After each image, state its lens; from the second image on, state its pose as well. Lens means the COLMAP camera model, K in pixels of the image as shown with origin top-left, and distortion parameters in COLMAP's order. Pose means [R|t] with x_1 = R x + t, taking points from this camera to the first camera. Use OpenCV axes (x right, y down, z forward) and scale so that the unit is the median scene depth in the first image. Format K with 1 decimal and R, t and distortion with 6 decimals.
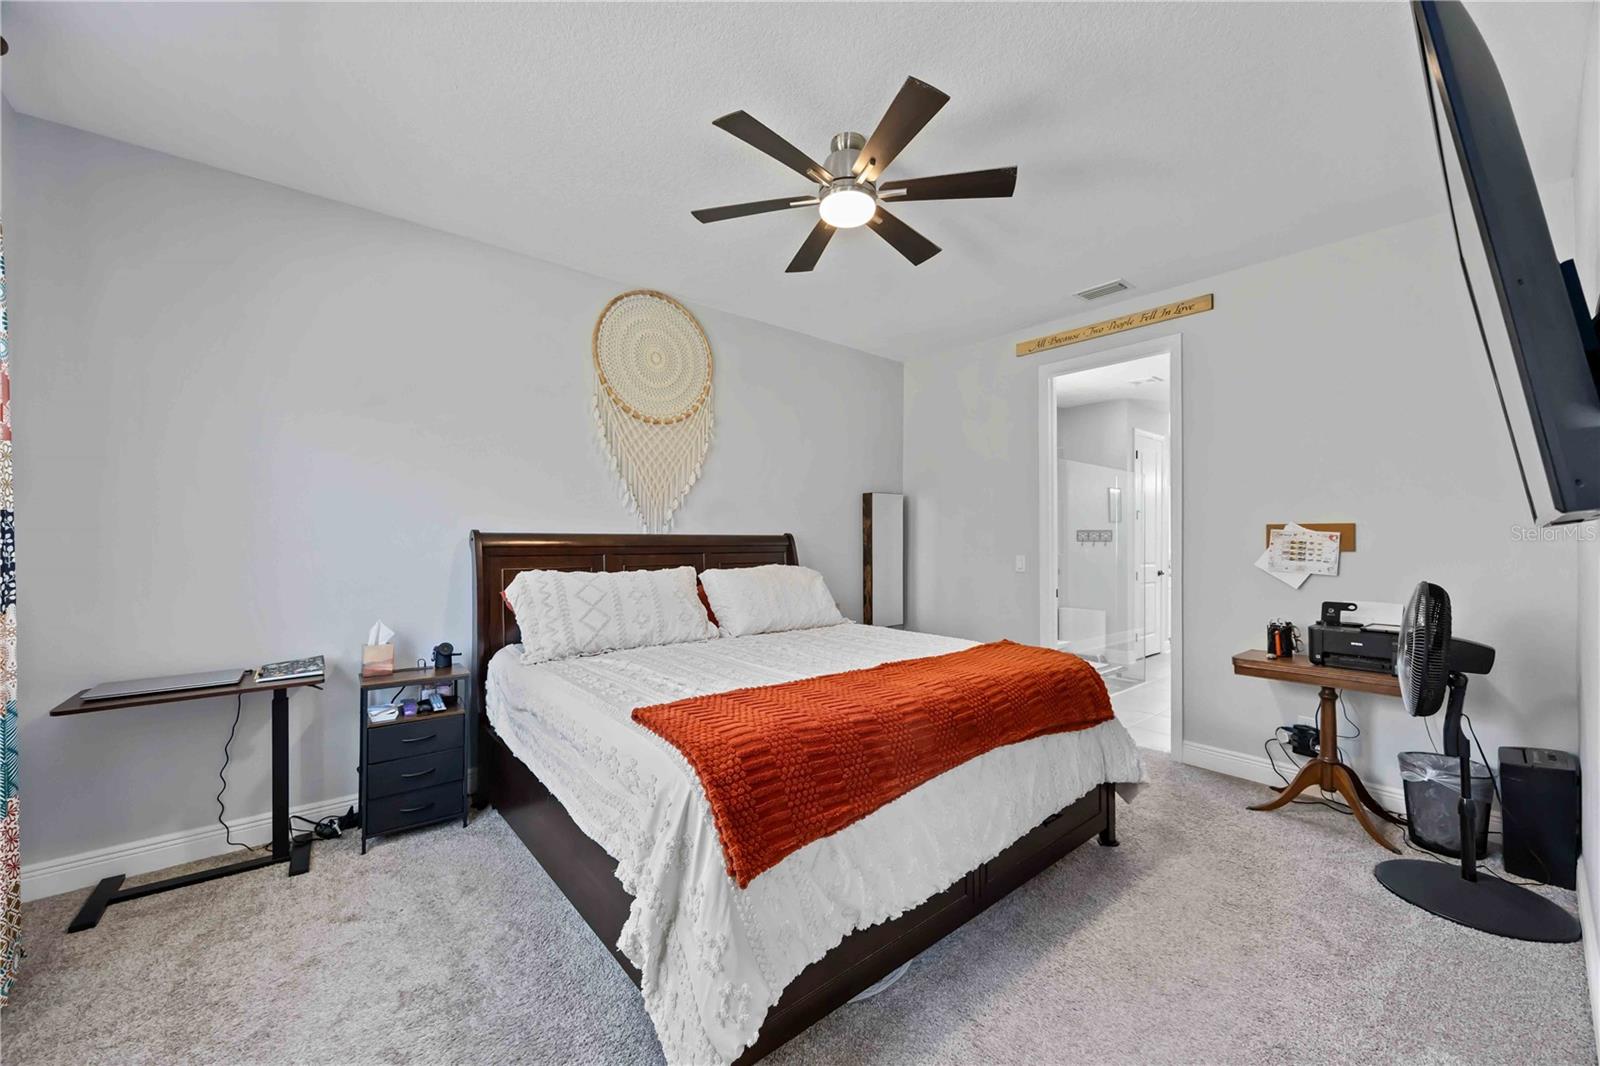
lens RADIAL K [[623.0, 0, 804.0], [0, 623.0, 534.6], [0, 0, 1]] dist [-0.000663, 0.000585]
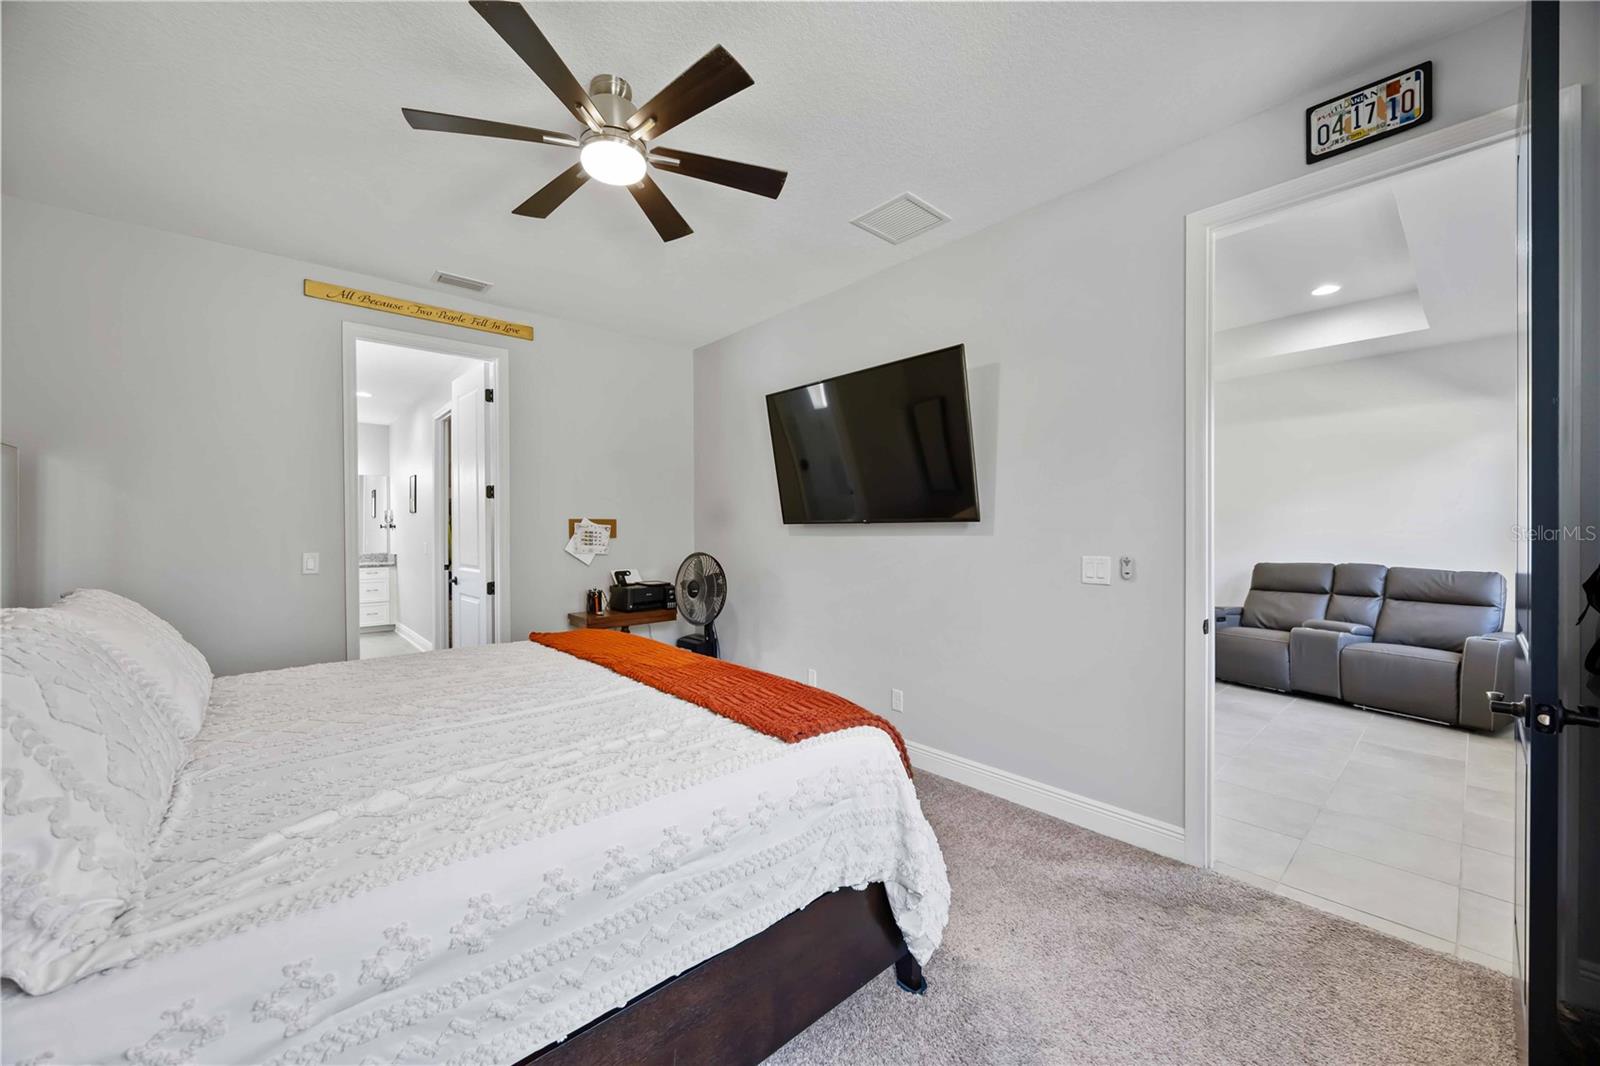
lens RADIAL K [[623.0, 0, 804.5], [0, 623.0, 529.2], [0, 0, 1]] dist [-0.000663, 0.000585]
pose [[-0.056223, 0.000672, 0.998418, -0.642654], [0.000511, 1.000000, -0.000644, 0.006959], [-0.998418, 0.000474, -0.056223, 0.591838]]
